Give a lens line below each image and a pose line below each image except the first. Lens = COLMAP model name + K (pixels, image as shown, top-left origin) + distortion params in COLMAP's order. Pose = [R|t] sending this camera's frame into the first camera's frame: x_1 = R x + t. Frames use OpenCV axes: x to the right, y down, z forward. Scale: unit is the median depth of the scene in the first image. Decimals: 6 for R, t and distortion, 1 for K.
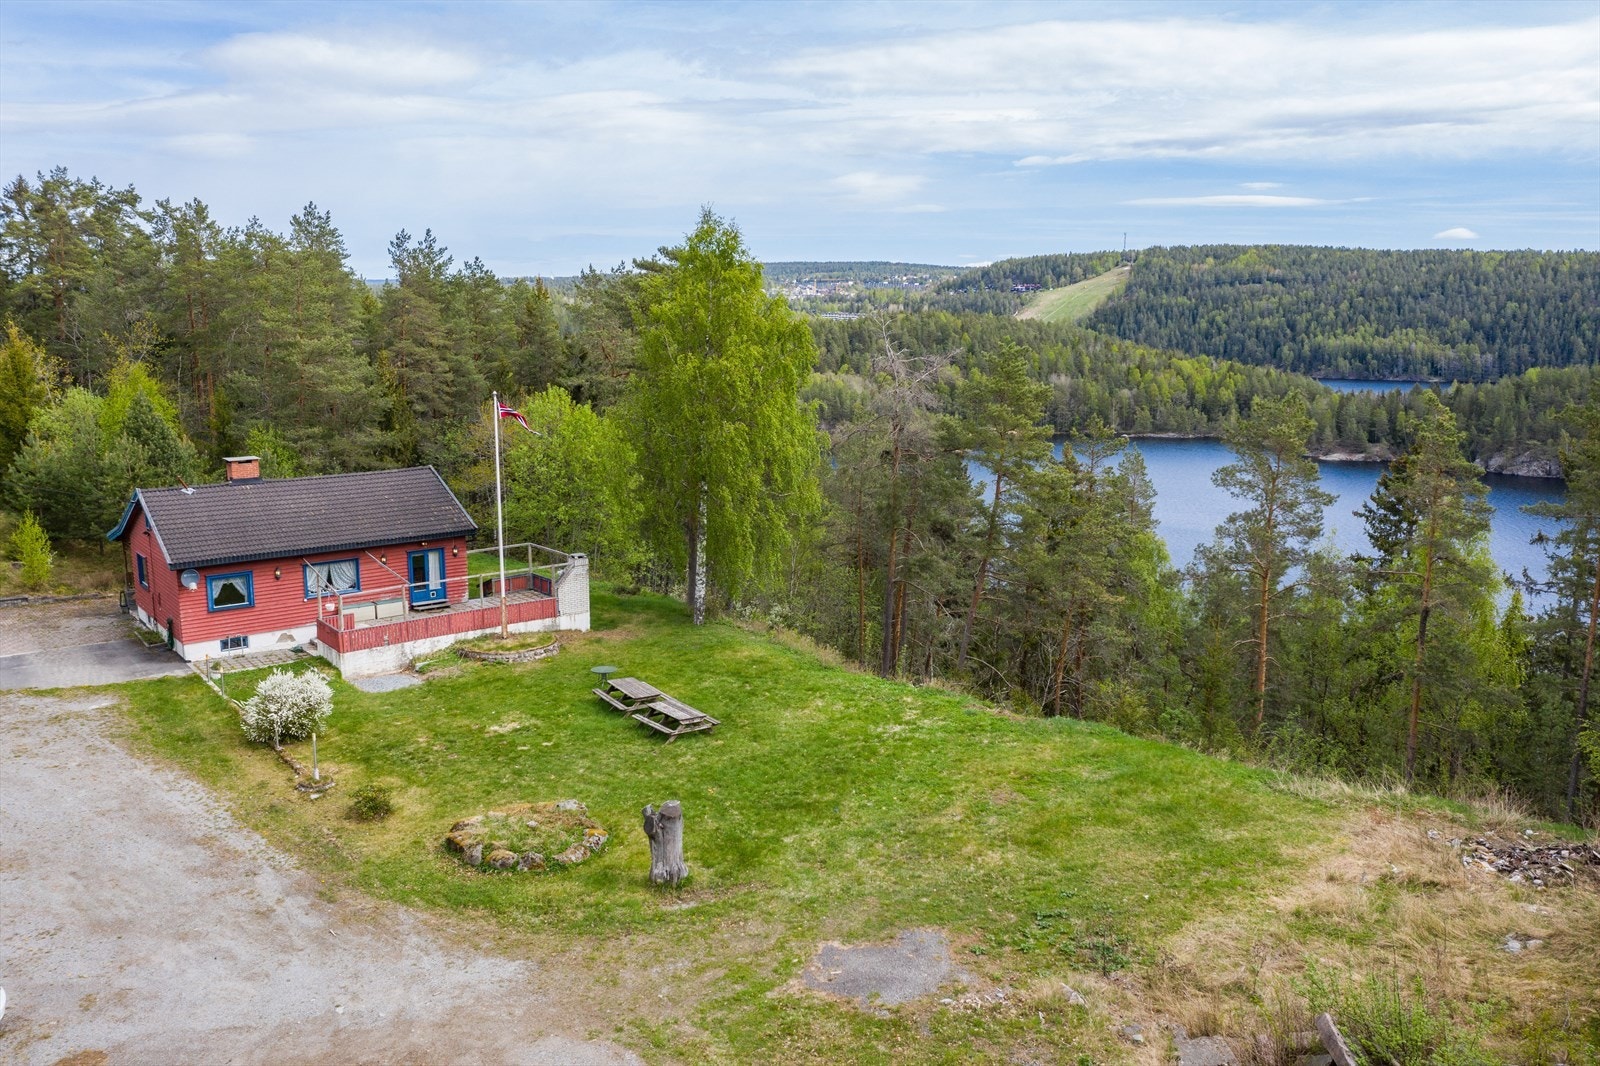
lens RADIAL K [[1289.5, 0, 797.6], [0, 1289.5, 515.0], [0, 0, 1]] dist [-0.009607, -0.000229]
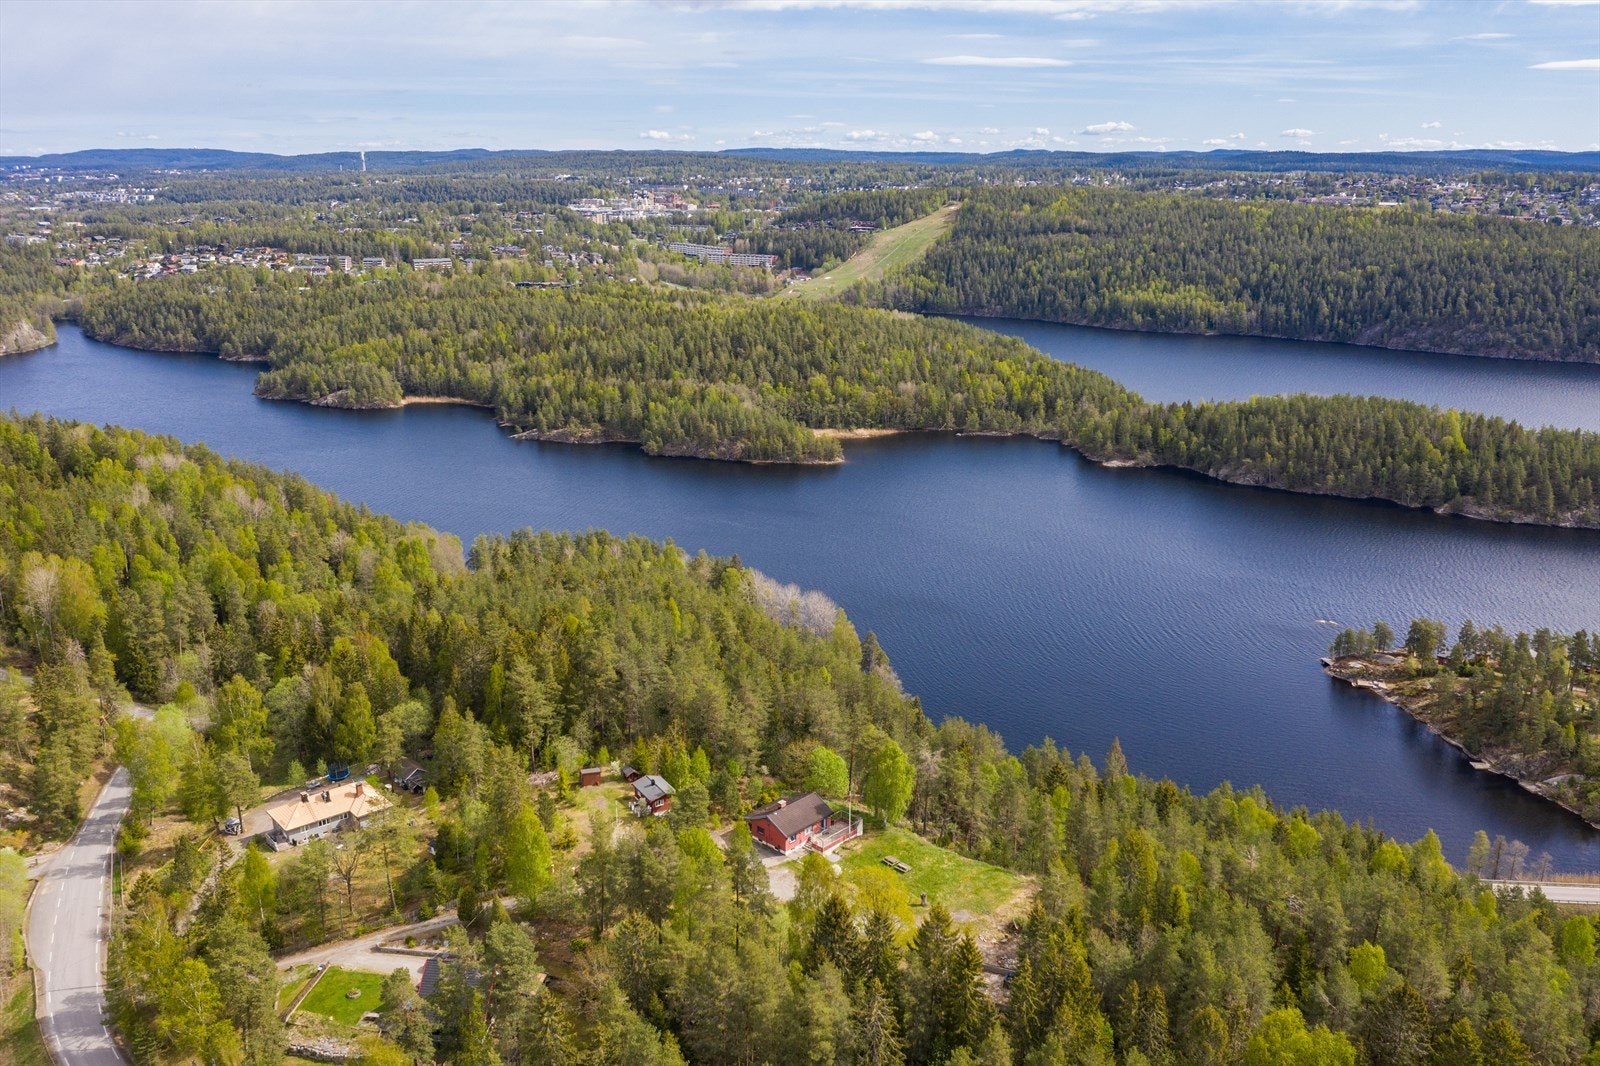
lens RADIAL K [[1313.2, 0, 763.1], [0, 1313.2, 532.9], [0, 0, 1]] dist [-0.012298, -0.003421]
pose [[0.993555, -0.046776, 0.103246, -0.051692], [0.034533, 0.992491, 0.117340, -0.082687], [-0.107959, -0.113019, 0.987710, -0.182119]]
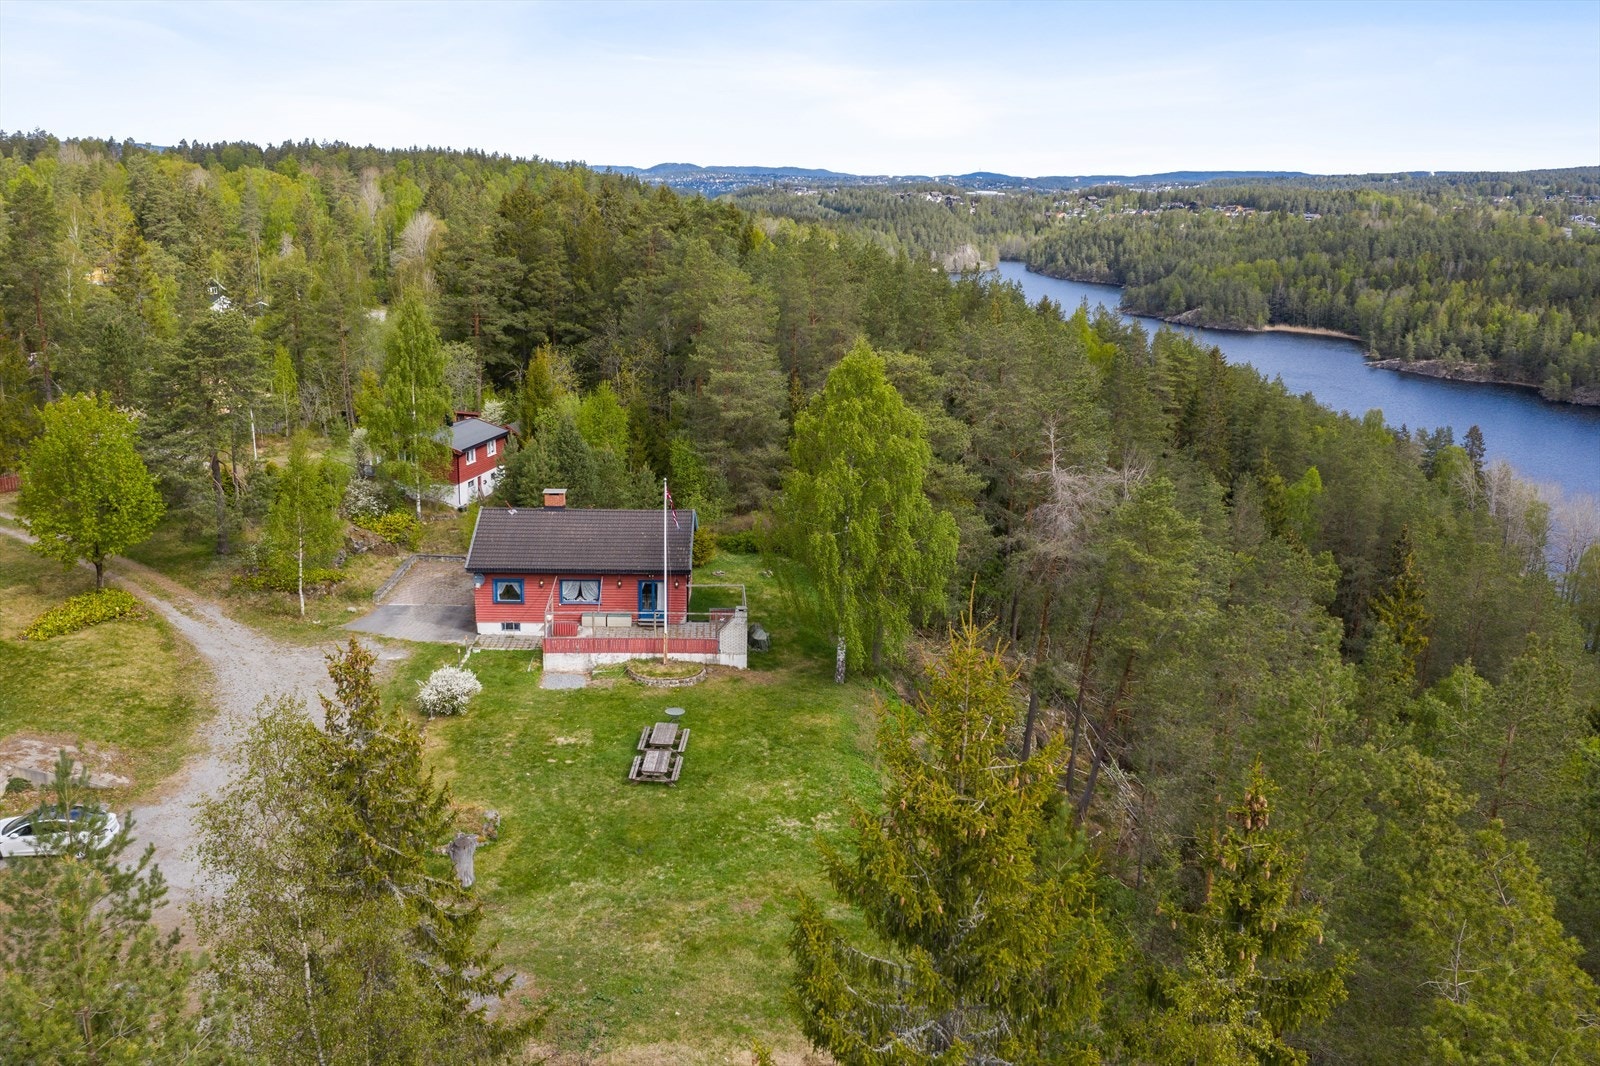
lens RADIAL K [[1313.2, 0, 763.1], [0, 1313.2, 532.9], [0, 0, 1]] dist [-0.012298, -0.003421]
pose [[0.797003, 0.166025, -0.580708, 0.032734], [-0.114137, 0.985554, 0.125121, -0.011572], [0.593092, -0.033441, 0.804440, 0.000125]]
